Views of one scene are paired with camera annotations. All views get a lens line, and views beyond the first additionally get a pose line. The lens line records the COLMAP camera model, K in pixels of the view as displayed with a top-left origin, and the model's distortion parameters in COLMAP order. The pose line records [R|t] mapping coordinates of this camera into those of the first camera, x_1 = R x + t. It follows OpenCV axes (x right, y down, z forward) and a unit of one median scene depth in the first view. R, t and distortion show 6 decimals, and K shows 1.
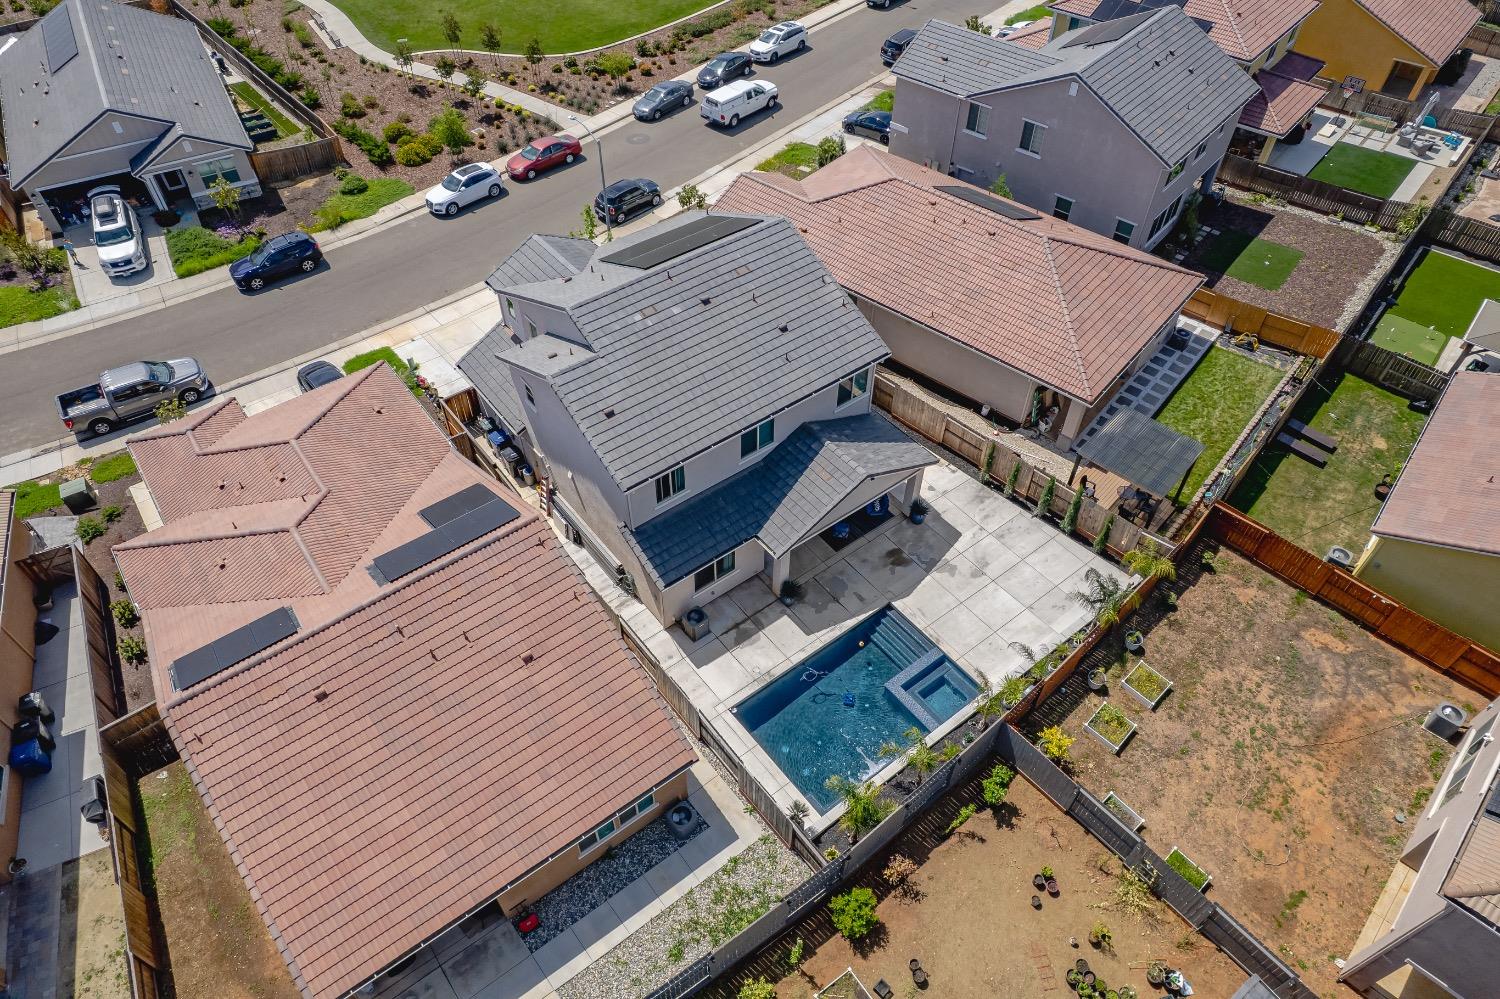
lens RADIAL K [[960.5, 0, 741.0], [0, 960.5, 504.2], [0, 0, 1]] dist [-0.085685, 0.079432]
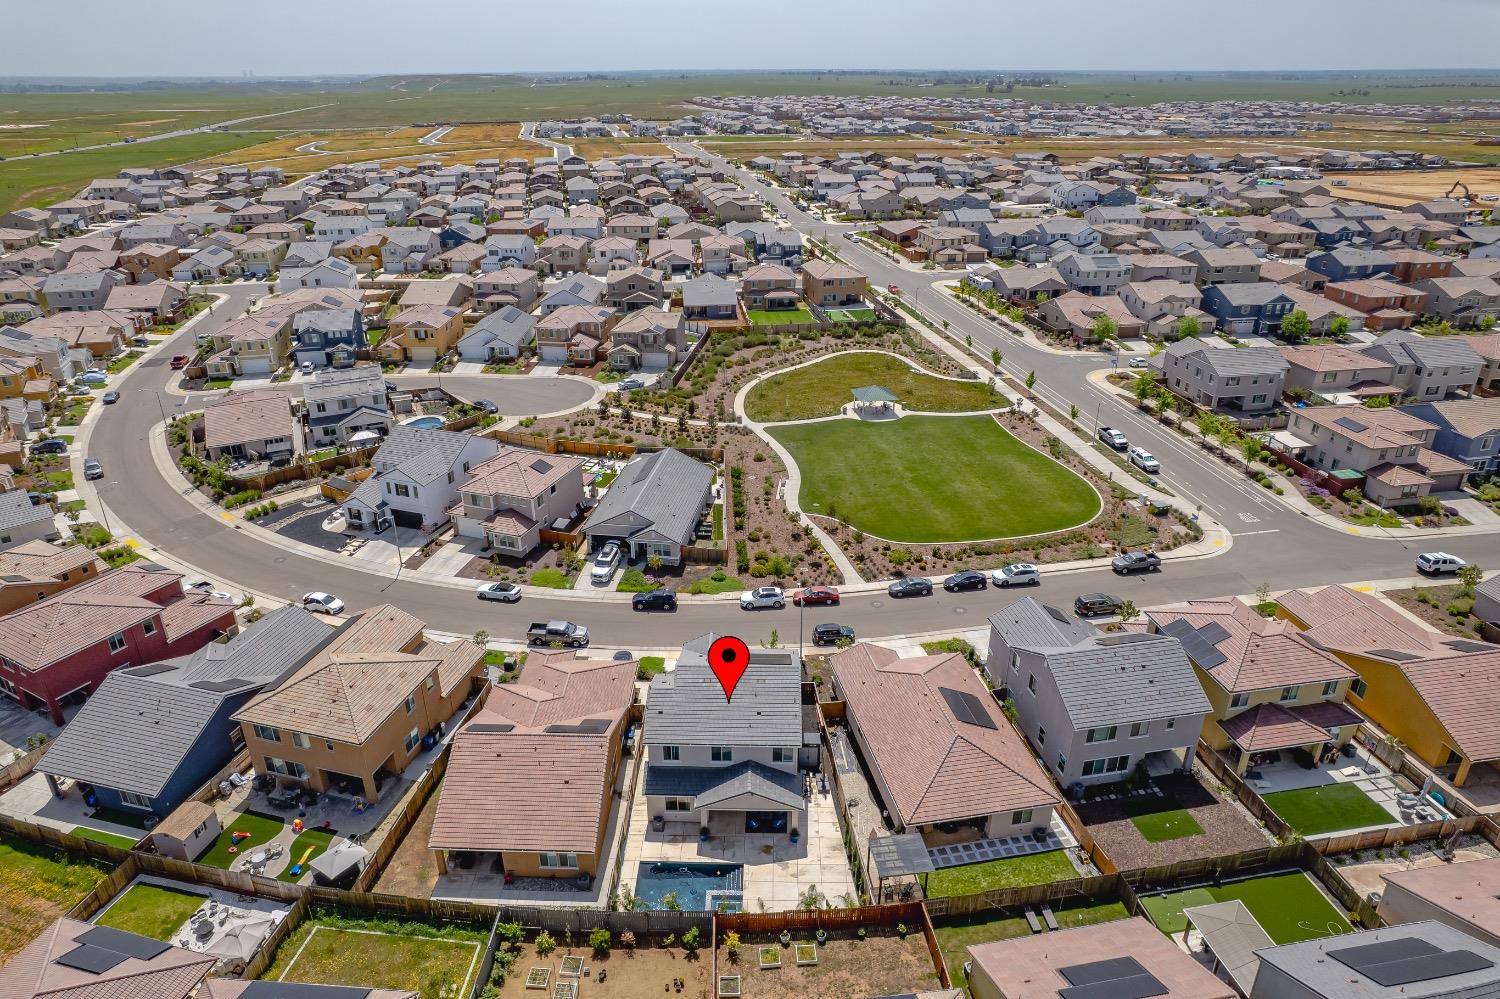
lens RADIAL K [[956.2, 0, 743.1], [0, 956.2, 500.6], [0, 0, 1]] dist [-0.050898, -0.000371]
pose [[0.776383, 0.259145, -0.574520, 0.911335], [-0.459283, 0.856873, -0.234152, -0.064678], [0.431611, 0.445659, 0.784283, -0.710028]]
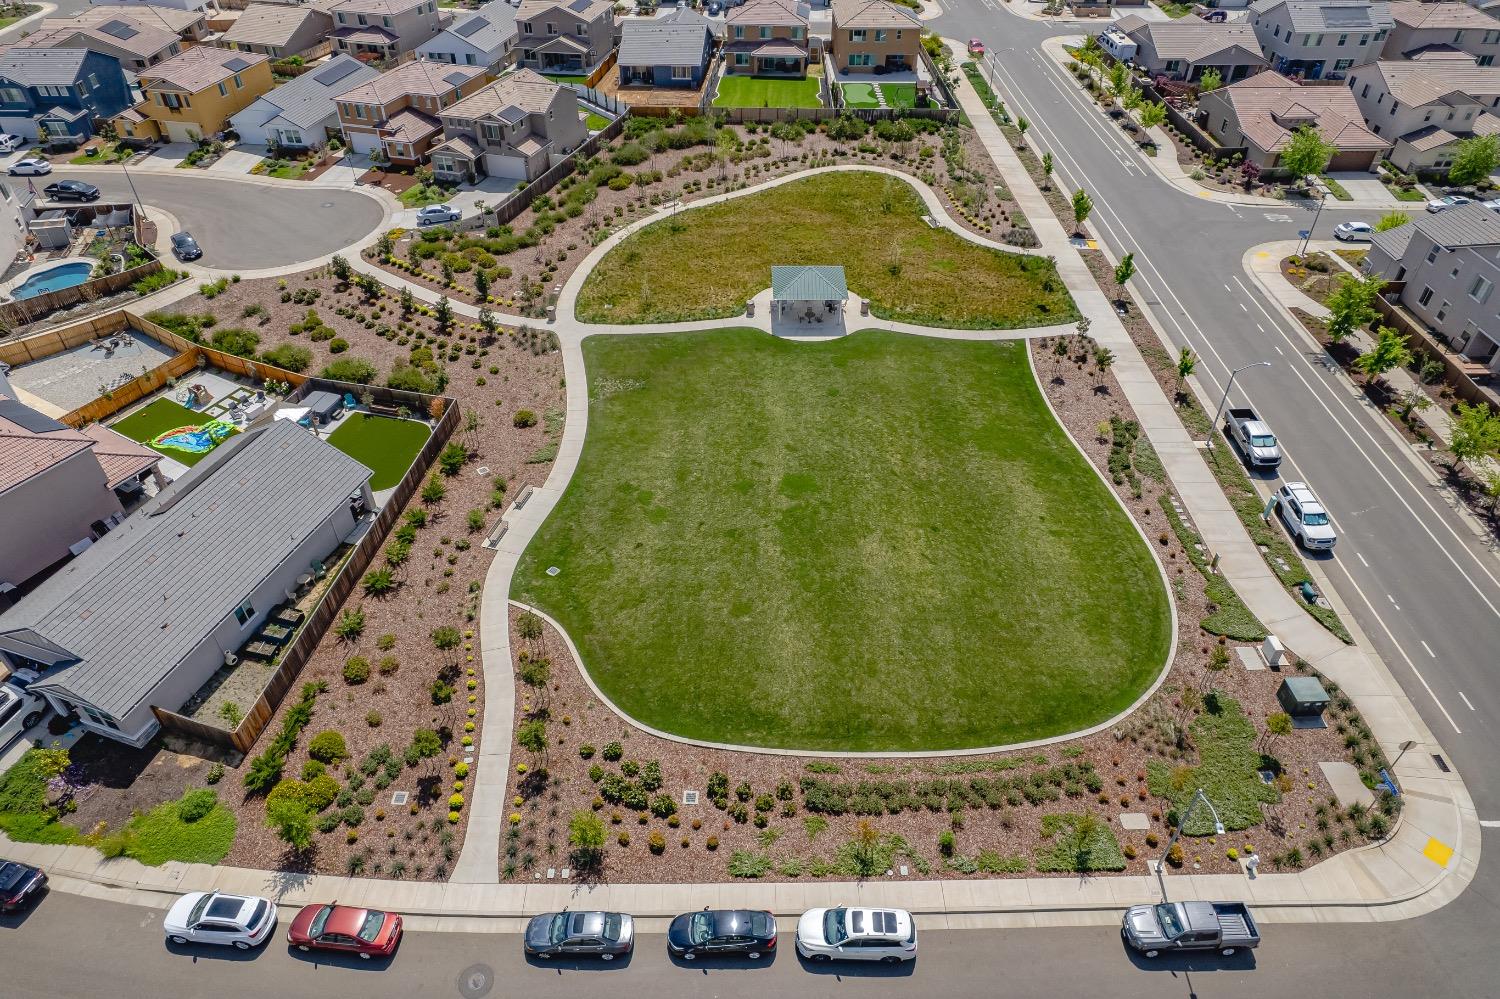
lens RADIAL K [[960.5, 0, 741.0], [0, 960.5, 504.2], [0, 0, 1]] dist [-0.085685, 0.079432]
pose [[0.655236, 0.483100, -0.580758, 0.348163], [-0.552894, 0.830546, 0.067086, -1.198422], [0.514756, 0.277141, 0.811307, 0.689146]]
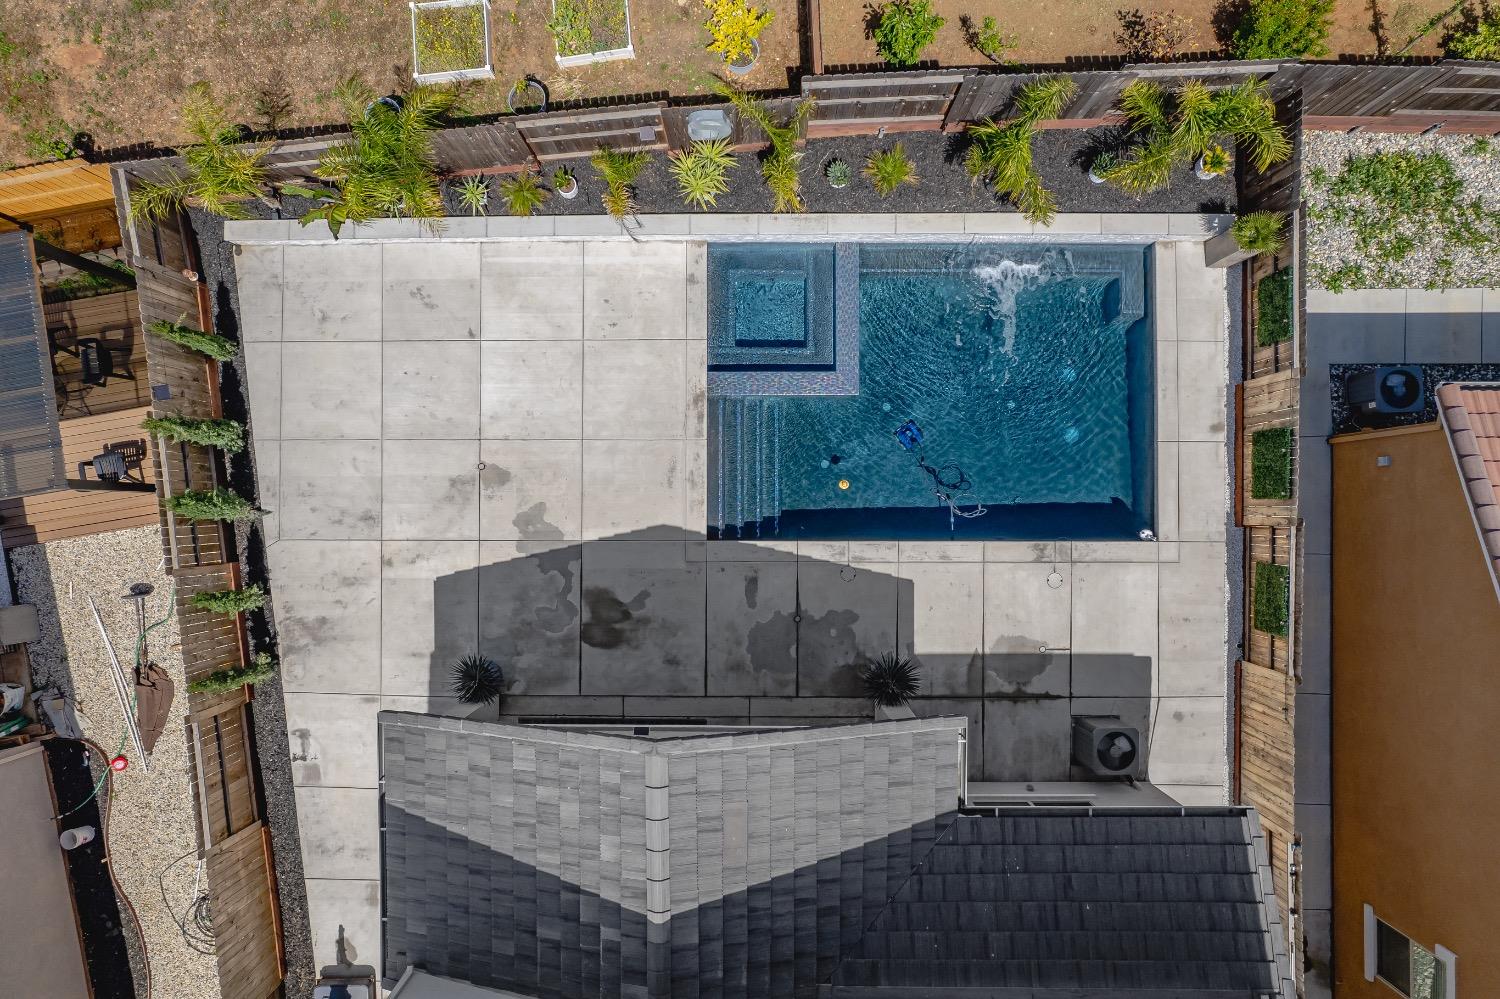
lens RADIAL K [[960.5, 0, 741.0], [0, 960.5, 504.2], [0, 0, 1]] dist [-0.085685, 0.079432]
pose [[-0.792146, -0.609830, 0.024737, 0.121310], [0.461809, -0.572388, 0.677573, -0.157791], [-0.399045, 0.548160, 0.735040, 0.560392]]
